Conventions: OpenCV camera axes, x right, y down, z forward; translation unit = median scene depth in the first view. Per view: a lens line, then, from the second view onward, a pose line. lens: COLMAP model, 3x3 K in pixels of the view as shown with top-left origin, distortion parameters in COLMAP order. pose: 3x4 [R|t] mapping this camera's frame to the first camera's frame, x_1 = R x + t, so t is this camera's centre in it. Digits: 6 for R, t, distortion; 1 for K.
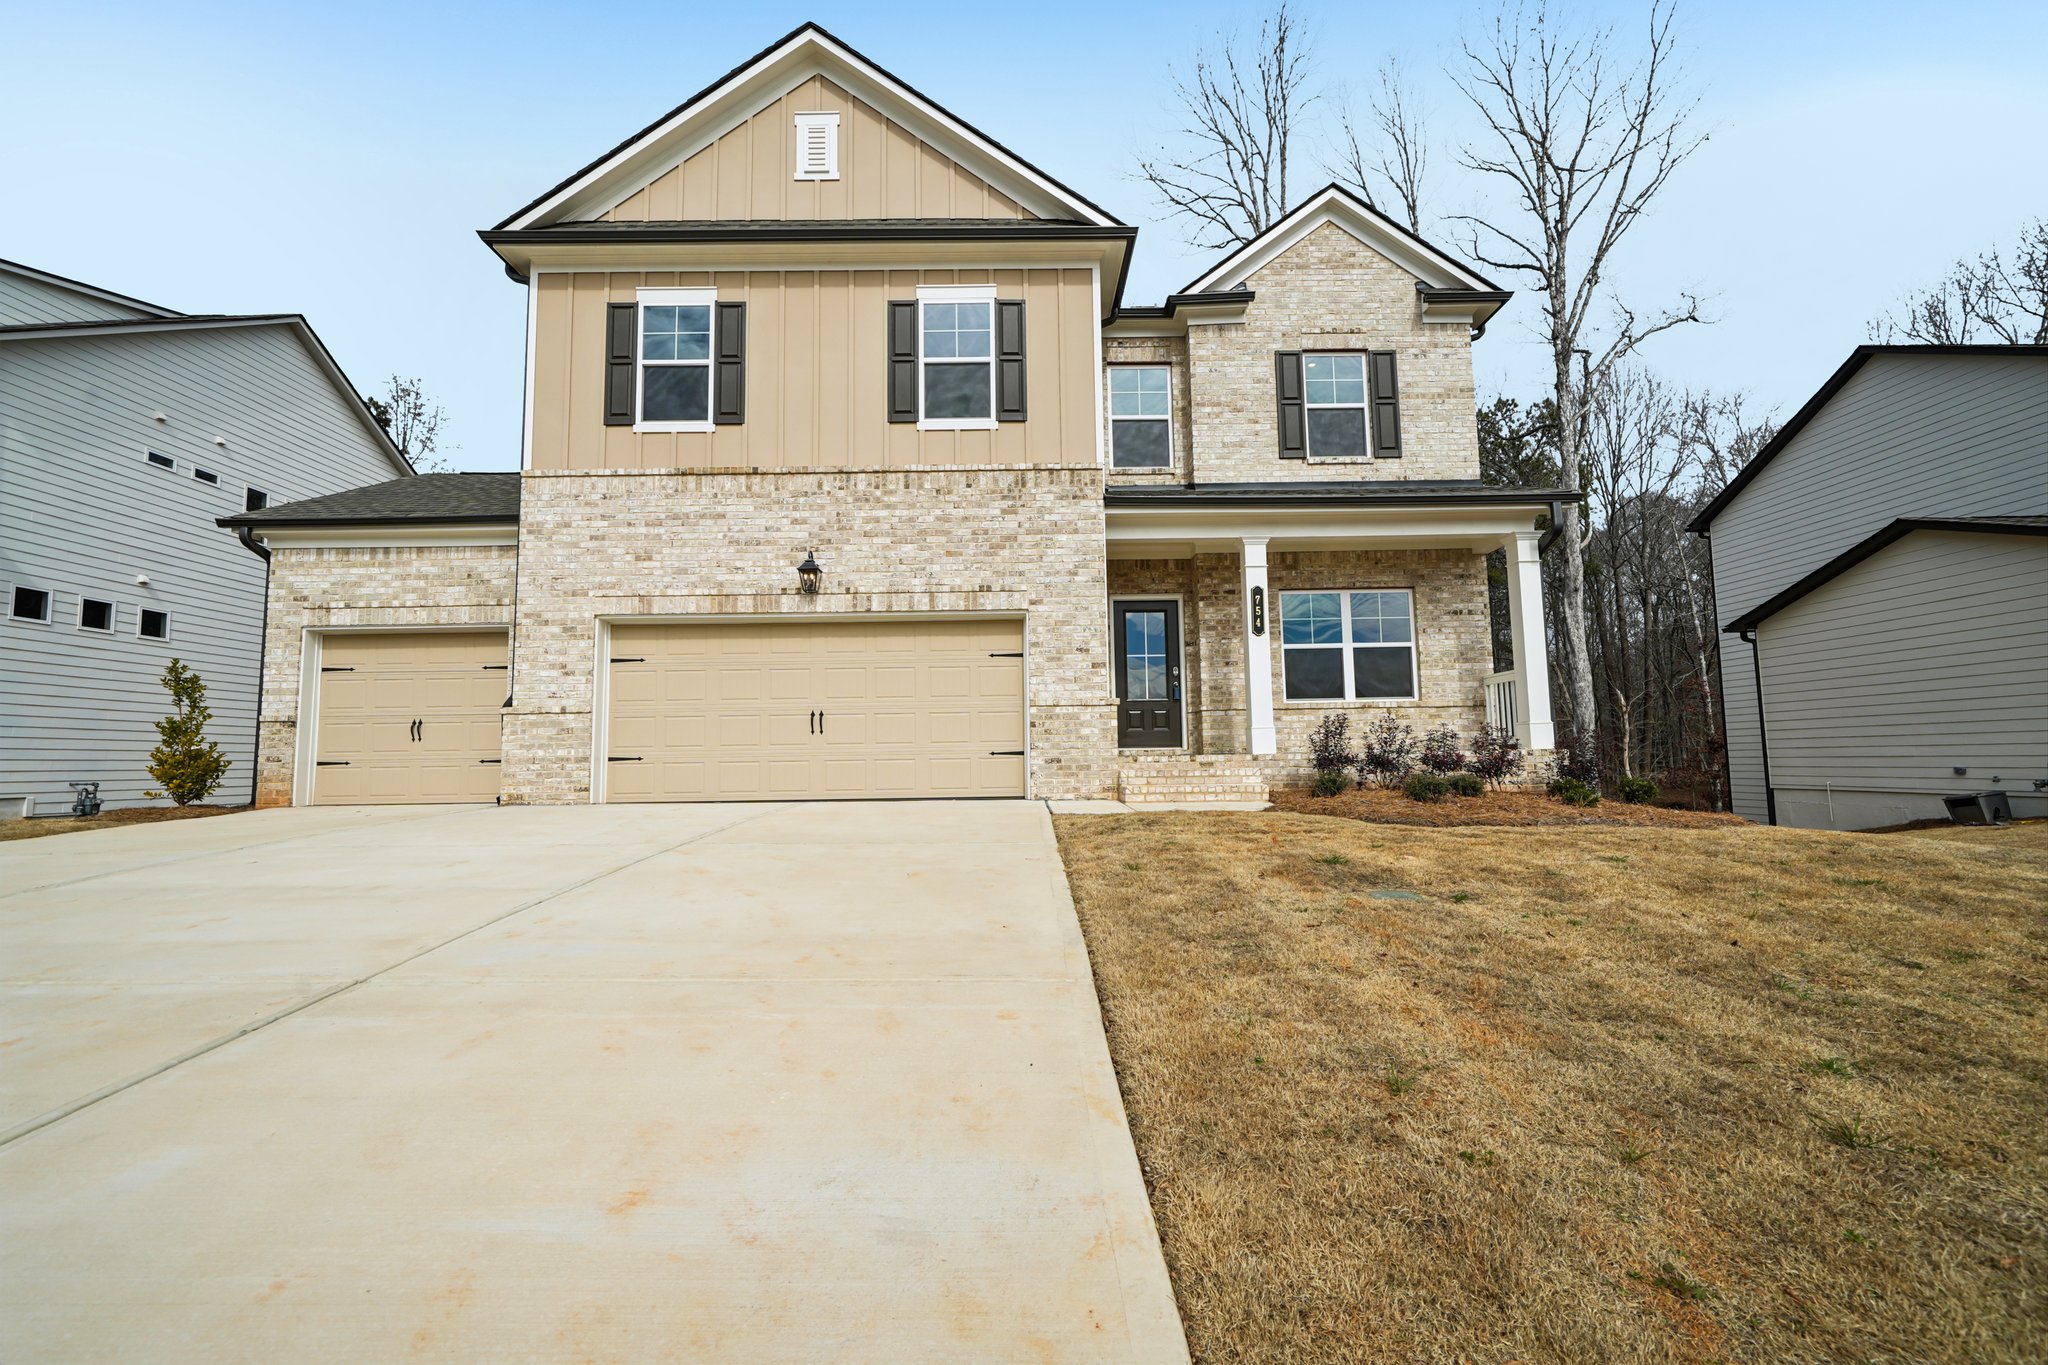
lens RADIAL K [[841.8, 0, 1012.4], [0, 841.8, 669.7], [0, 0, 1]] dist [0.000630, 0.000000]
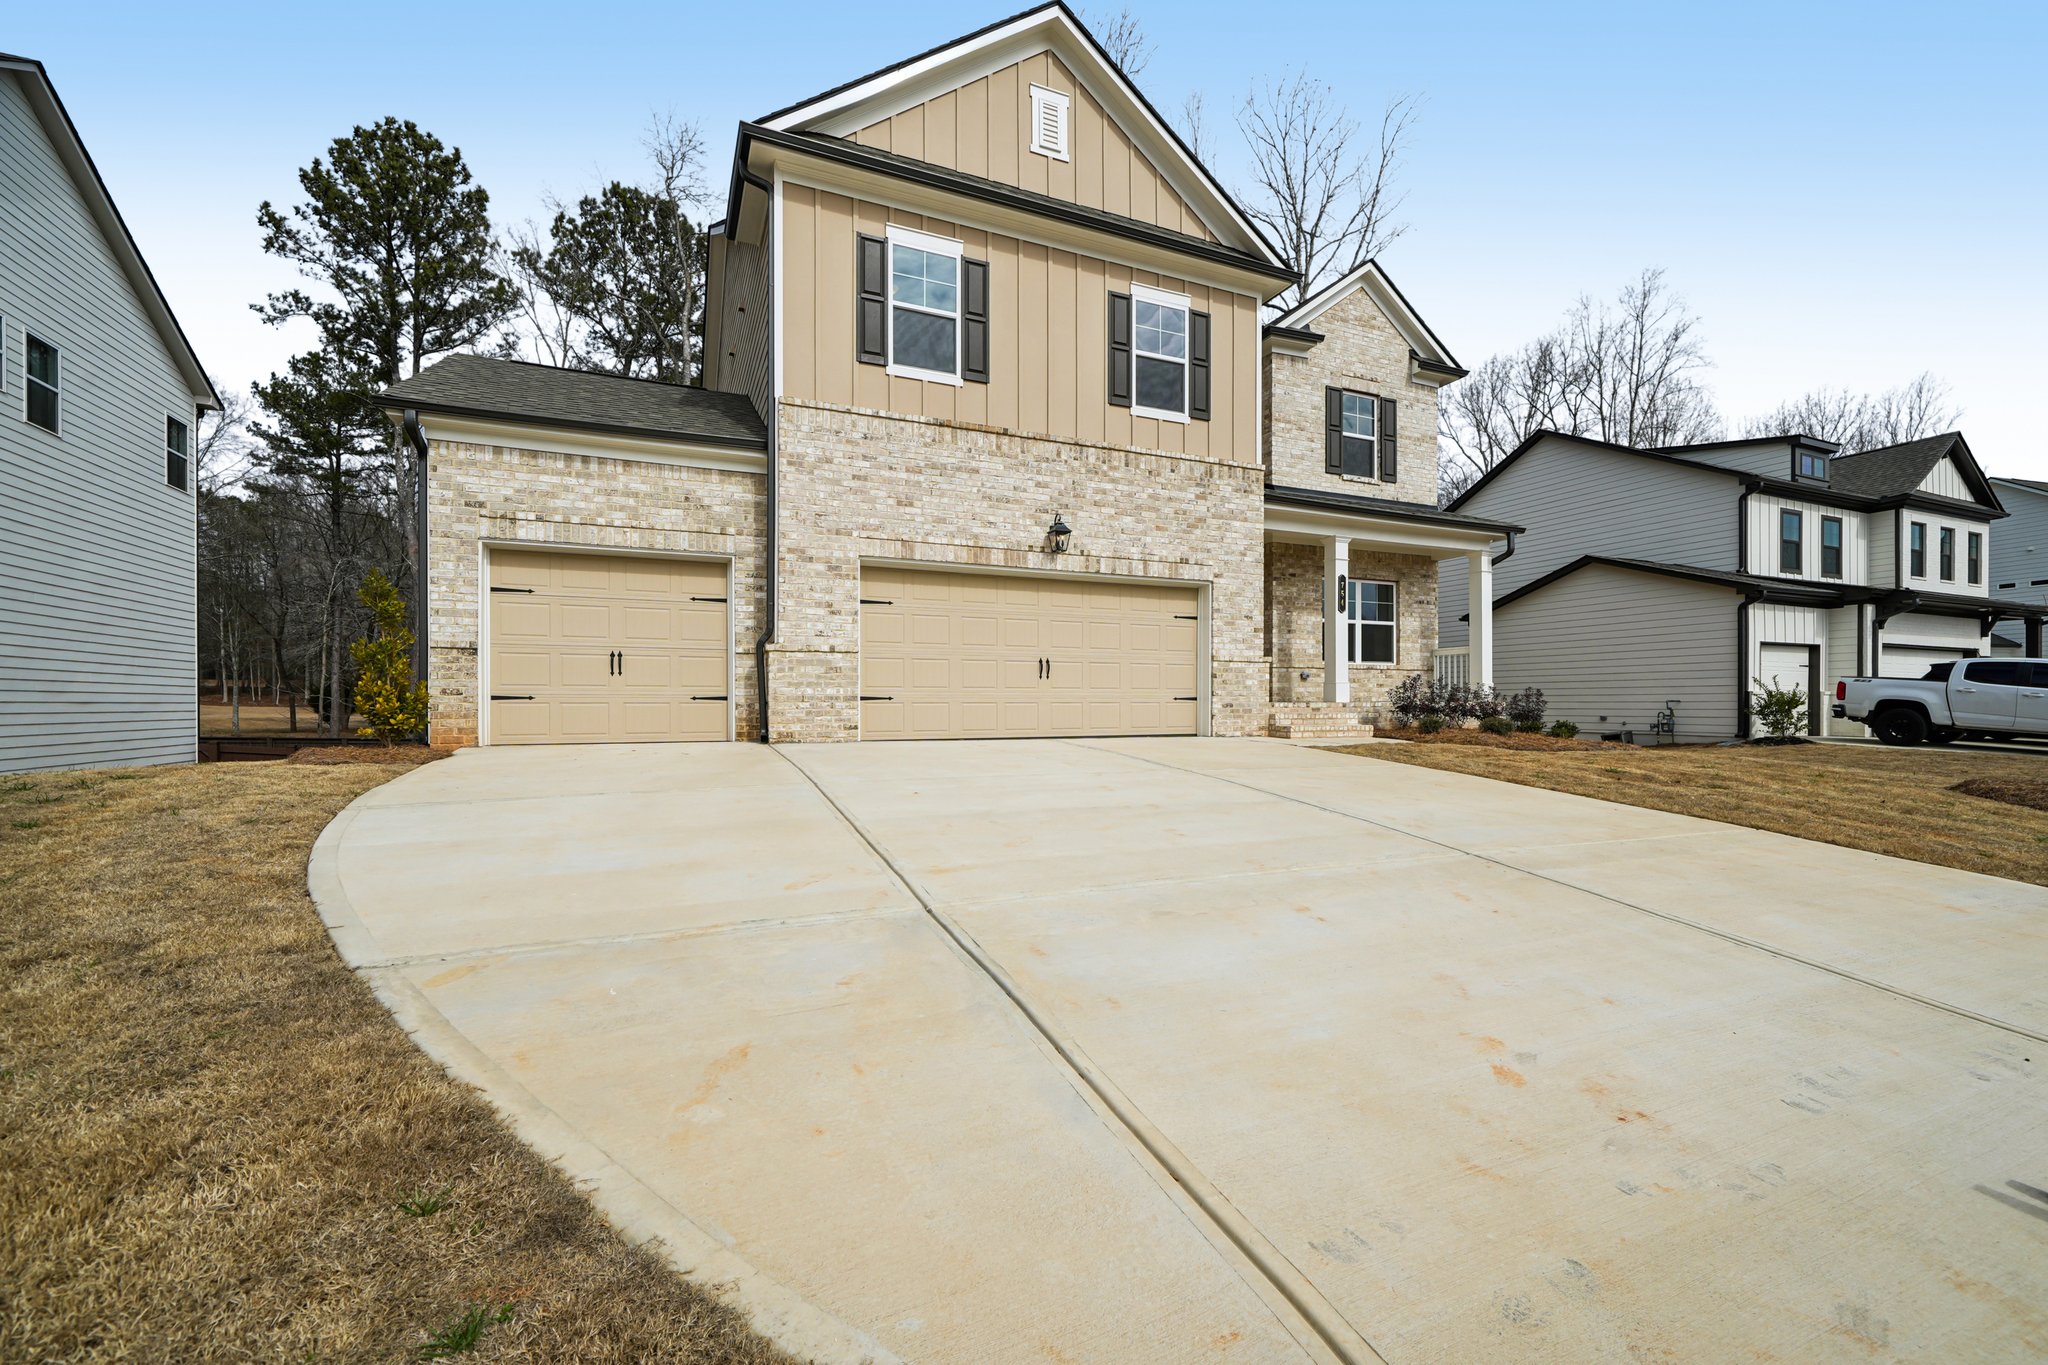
lens RADIAL K [[822.0, 0, 1027.9], [0, 822.0, 684.1], [0, 0, 1]] dist [0.000009, -0.000017]
pose [[0.917986, 0.022952, 0.395949, -0.670088], [-0.055748, 0.995880, 0.071520, 0.006058], [-0.392676, -0.087728, 0.915483, 0.006589]]
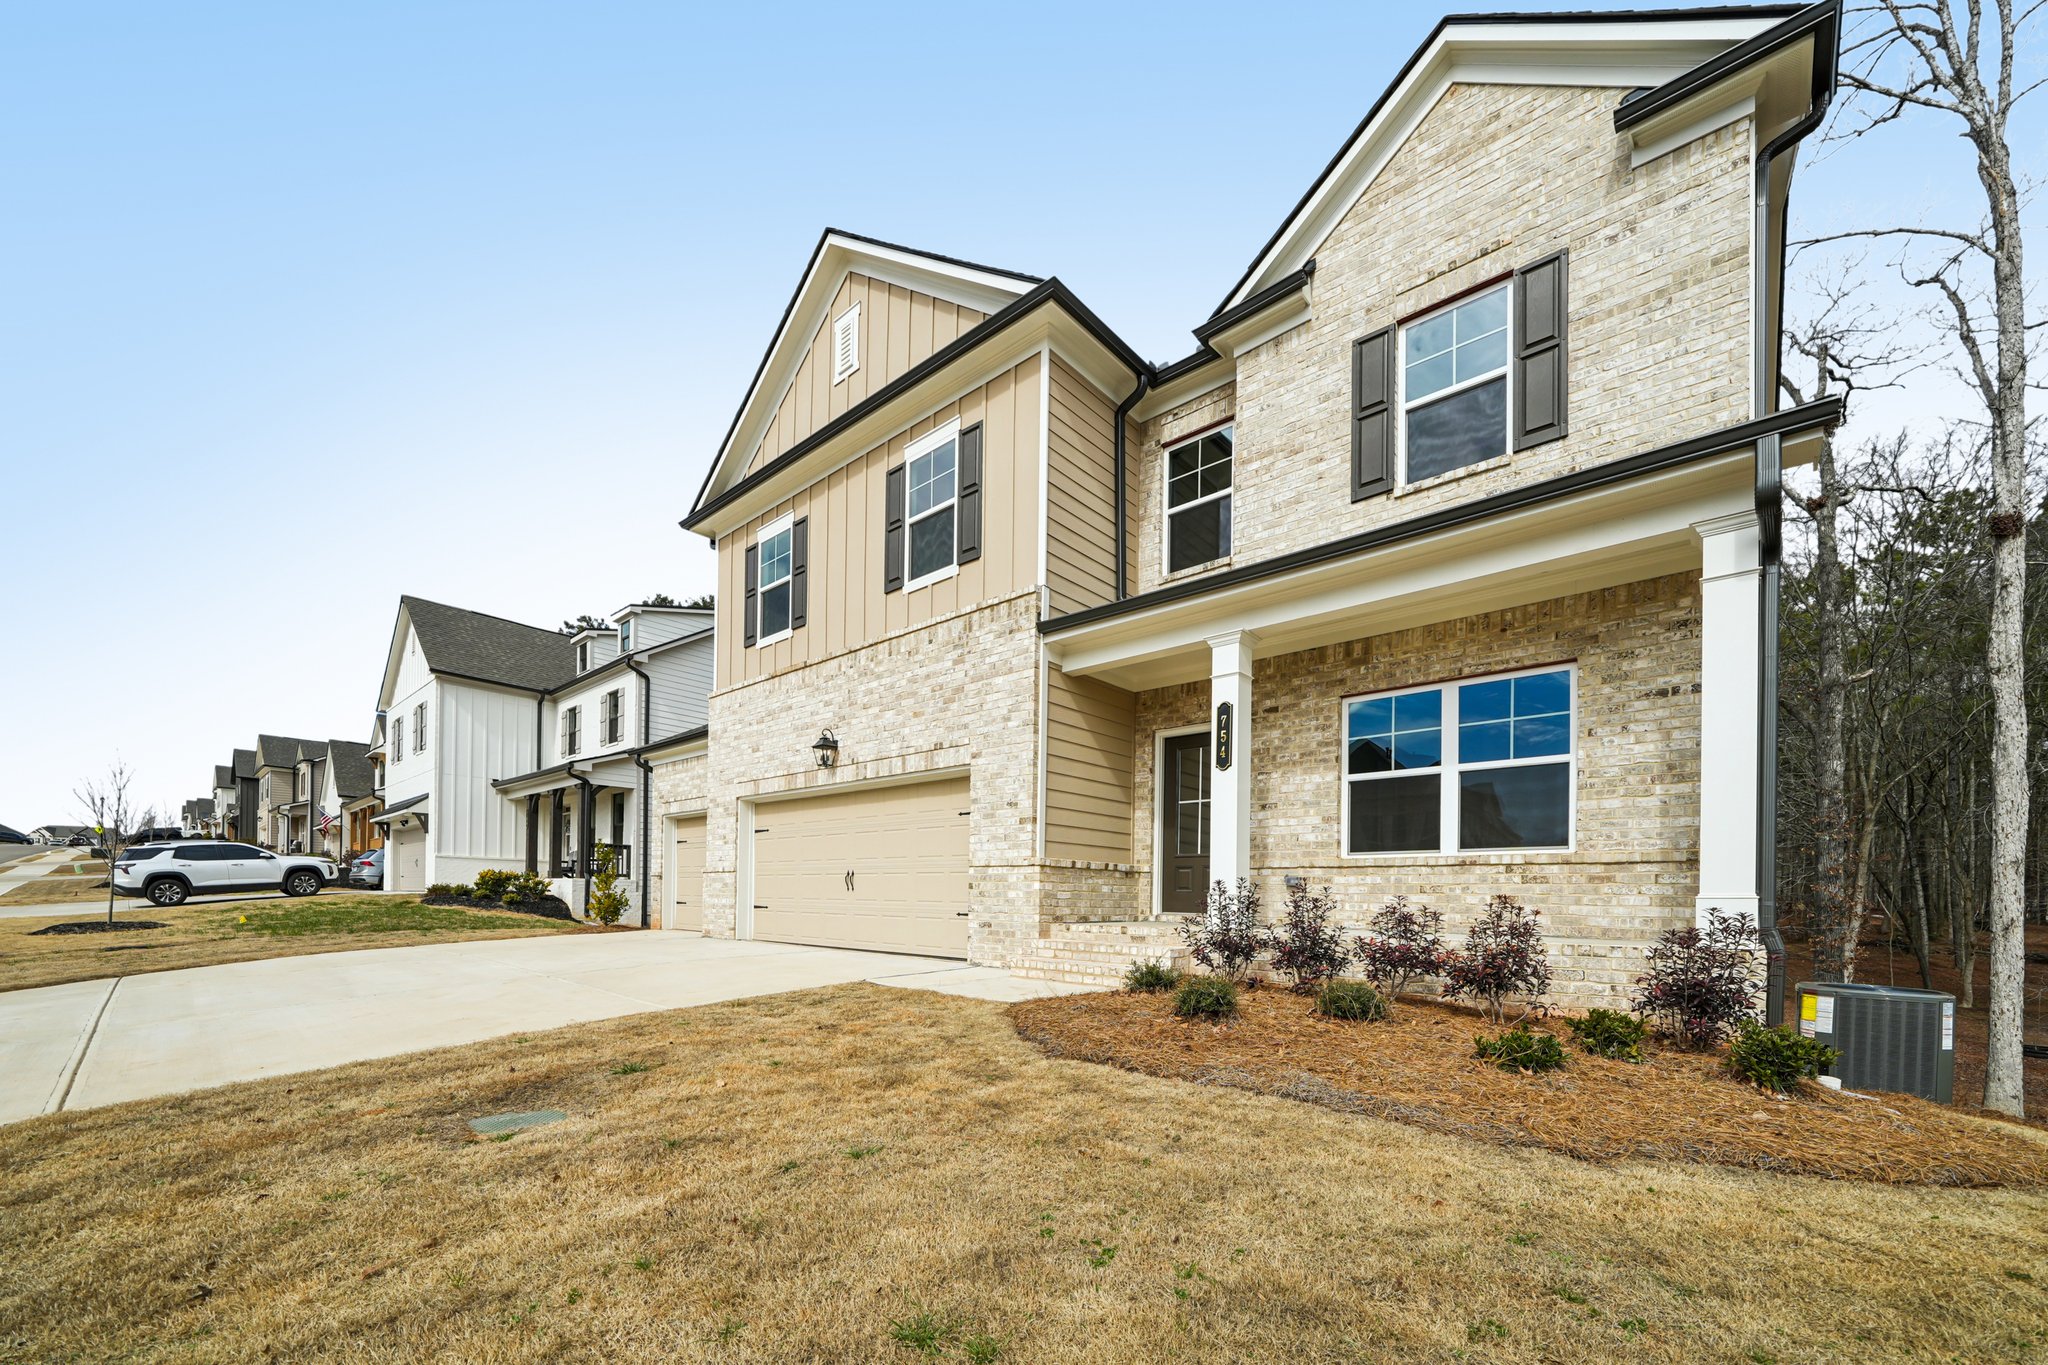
lens RADIAL K [[783.1, 0, 1018.7], [0, 783.1, 883.6], [0, 0, 1]] dist [-0.002197, -0.000156]
pose [[0.742704, 0.013930, -0.669475, 0.626919], [0.044210, 0.996582, 0.069783, 0.002939], [0.668159, -0.081426, 0.739549, 0.365273]]
